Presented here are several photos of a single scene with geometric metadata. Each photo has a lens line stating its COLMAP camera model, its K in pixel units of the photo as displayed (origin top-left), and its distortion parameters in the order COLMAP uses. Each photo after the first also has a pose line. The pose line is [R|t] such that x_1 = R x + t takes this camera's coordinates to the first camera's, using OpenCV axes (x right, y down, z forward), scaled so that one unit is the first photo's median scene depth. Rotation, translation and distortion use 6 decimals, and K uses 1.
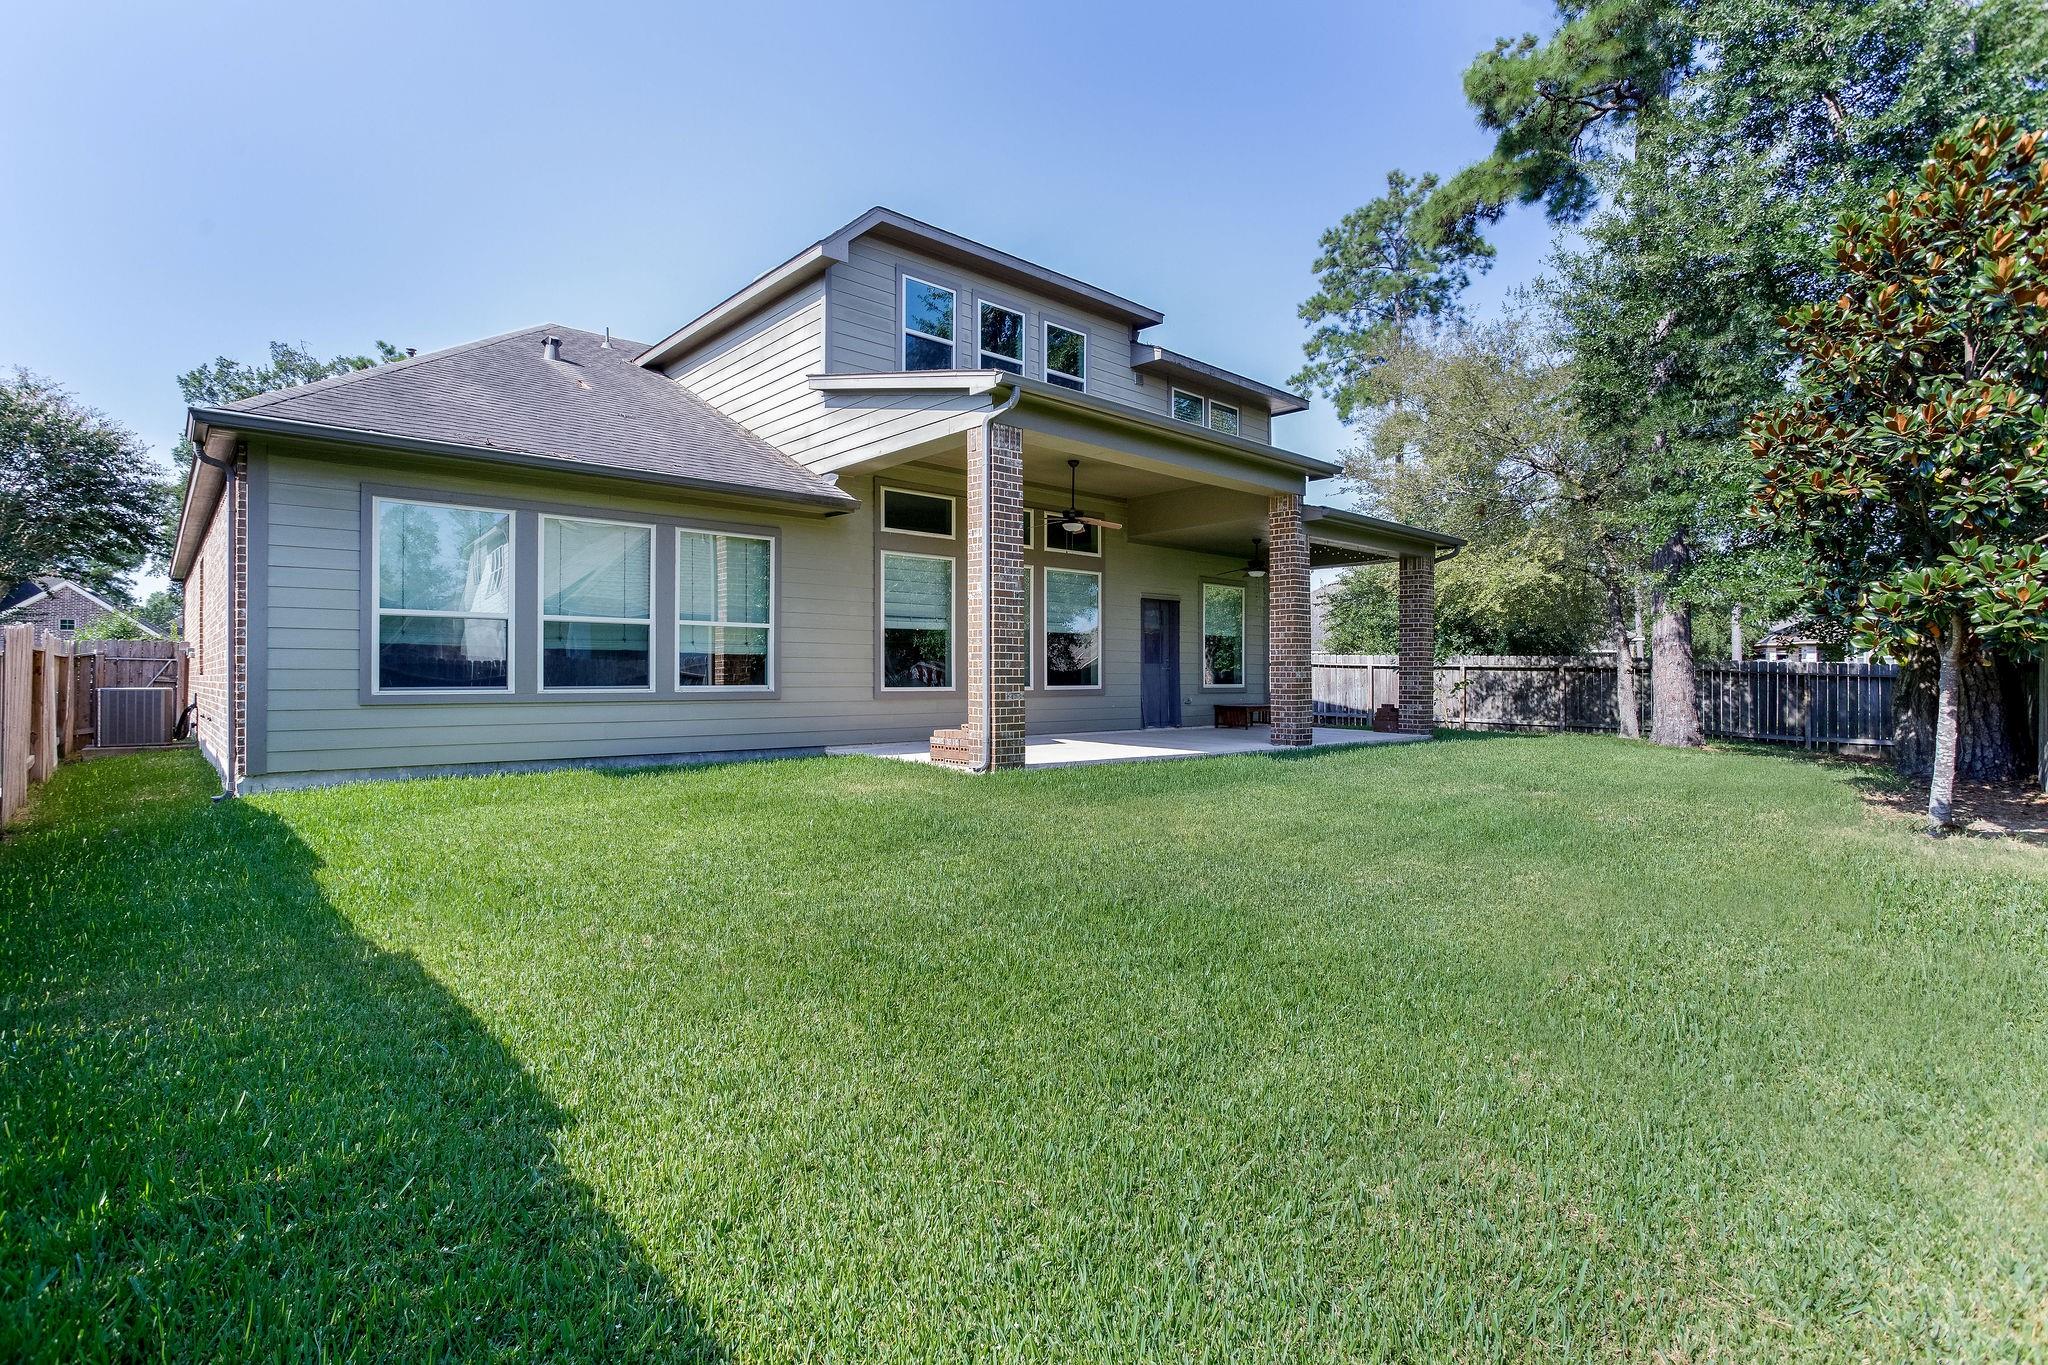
lens RADIAL K [[980.3, 0, 1023.4], [0, 980.3, 673.5], [0, 0, 1]] dist [0.000156, -0.000015]
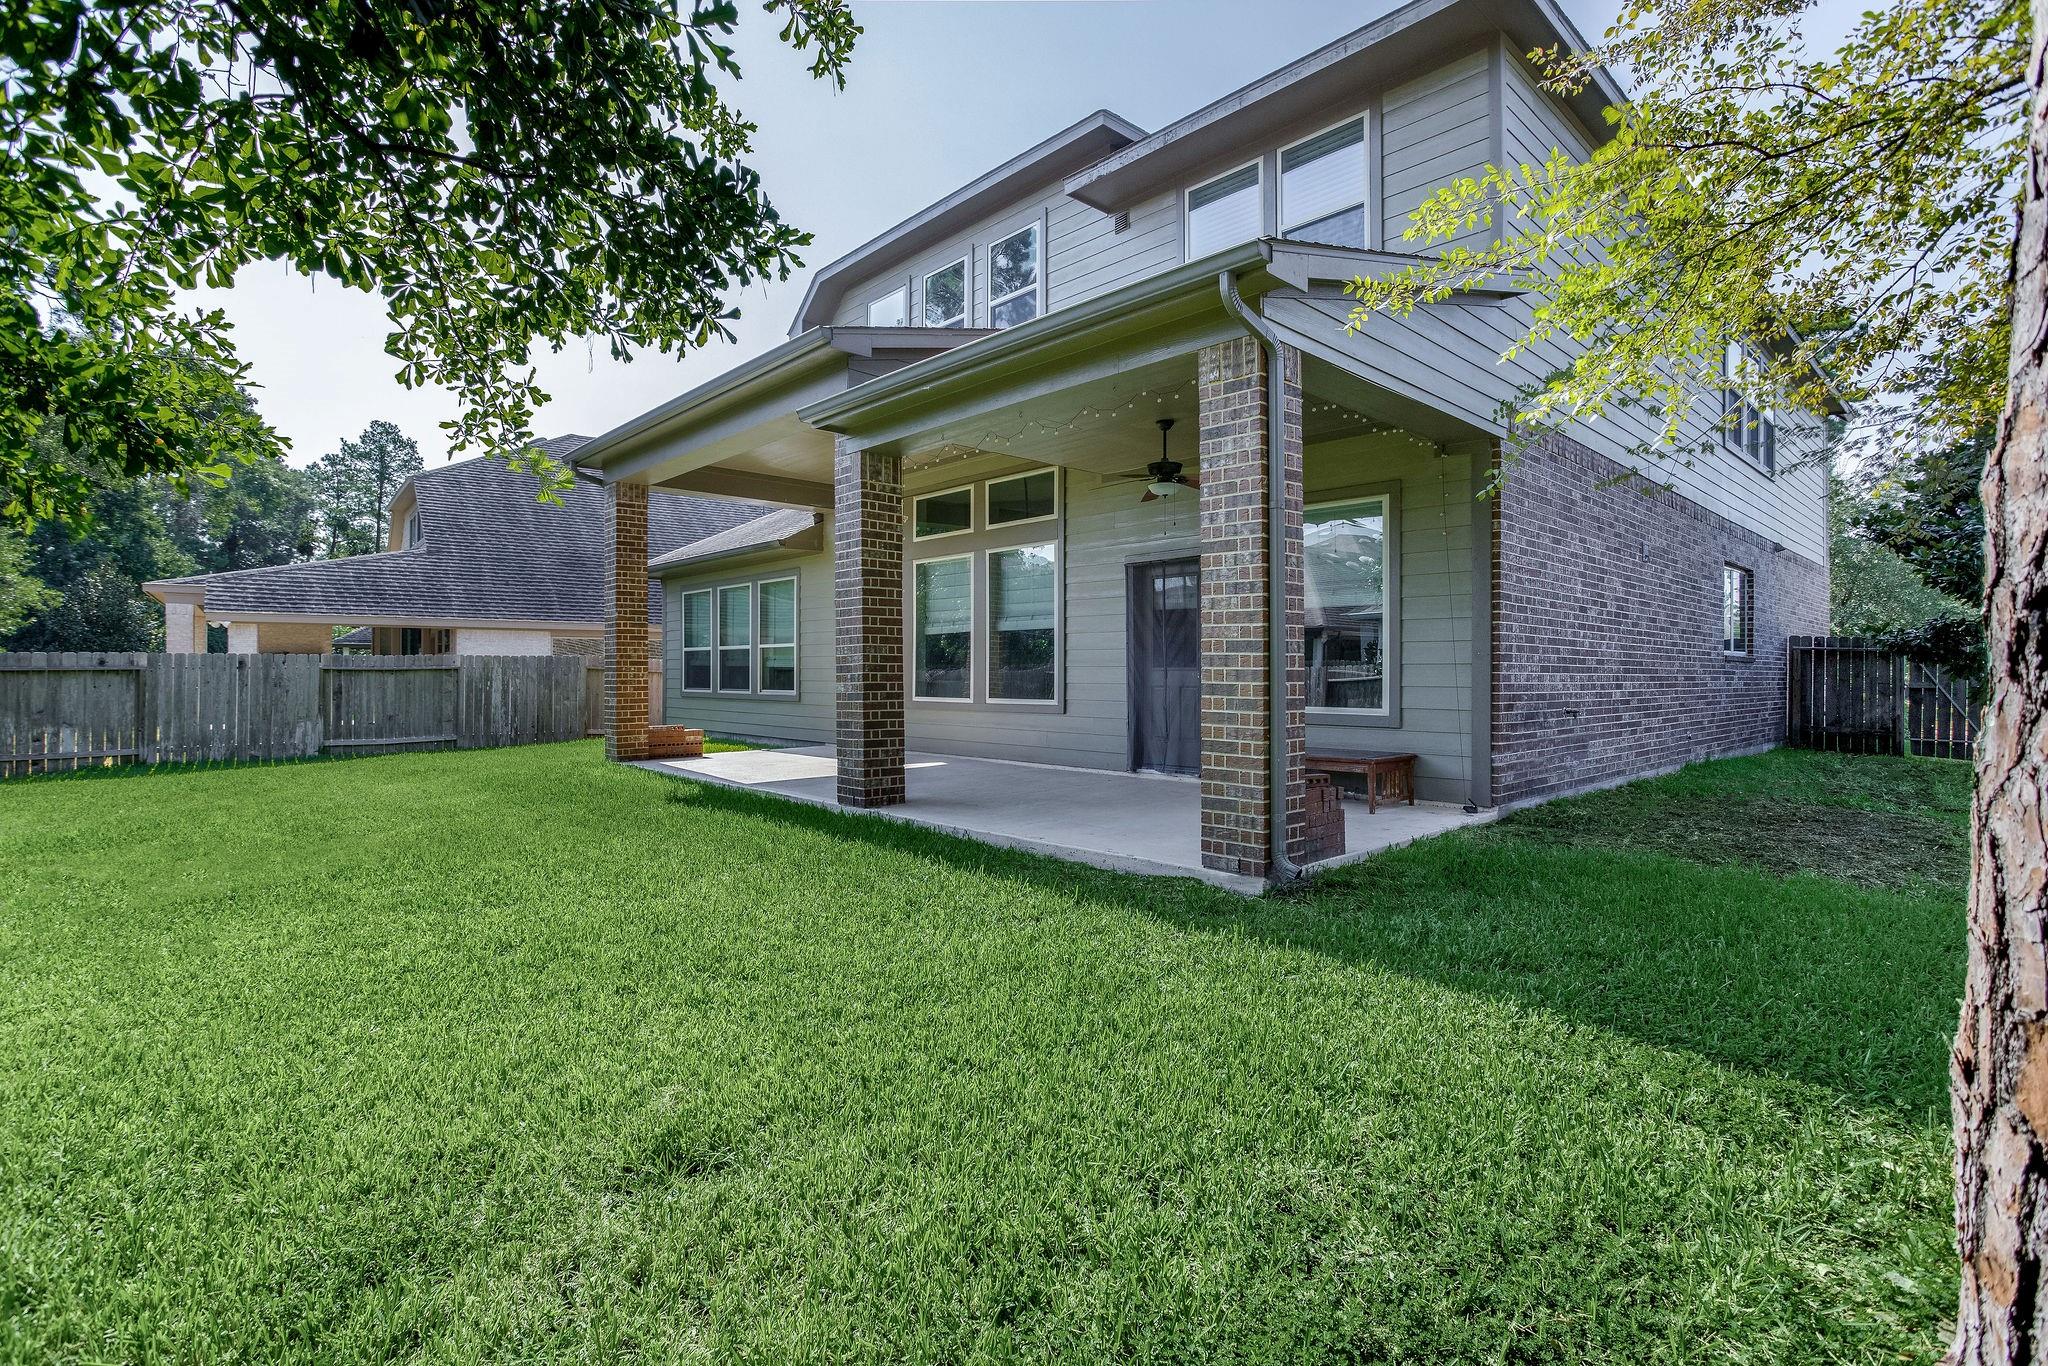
lens RADIAL K [[980.3, 0, 1023.4], [0, 980.3, 679.7], [0, 0, 1]] dist [0.000156, -0.000015]
pose [[0.025605, -0.002099, -0.999670, 1.015725], [-0.003276, 0.999992, -0.002184, -0.000757], [0.999667, 0.003331, 0.025598, 1.265328]]
